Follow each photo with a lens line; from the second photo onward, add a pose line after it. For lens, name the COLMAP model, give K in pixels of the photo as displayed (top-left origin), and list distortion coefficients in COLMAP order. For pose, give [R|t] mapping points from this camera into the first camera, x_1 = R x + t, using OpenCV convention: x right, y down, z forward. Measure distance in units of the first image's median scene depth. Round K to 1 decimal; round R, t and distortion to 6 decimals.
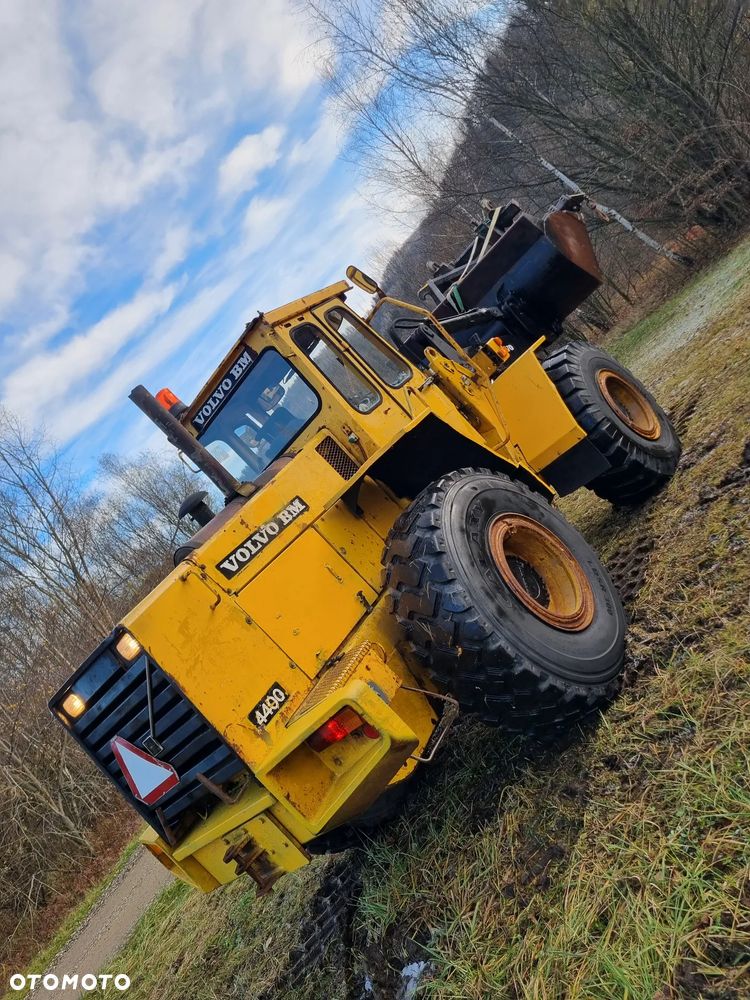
lens RADIAL K [[743.8, 0, 377.9], [0, 743.8, 512.1], [0, 0, 1]] dist [0.039014, -0.002466]
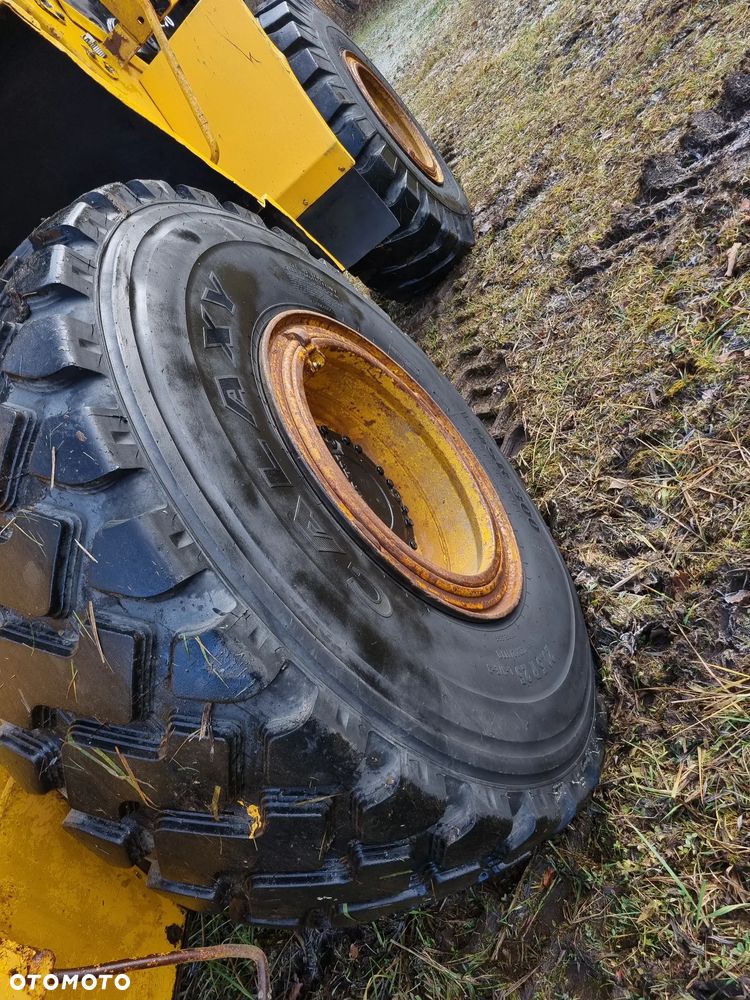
lens RADIAL K [[743.8, 0, 377.9], [0, 743.8, 512.1], [0, 0, 1]] dist [0.039014, -0.002466]
pose [[0.899497, -0.175158, 0.400282, 0.050494], [0.078897, 0.966182, 0.245495, 0.010132], [-0.429745, -0.189240, 0.882897, 0.640388]]
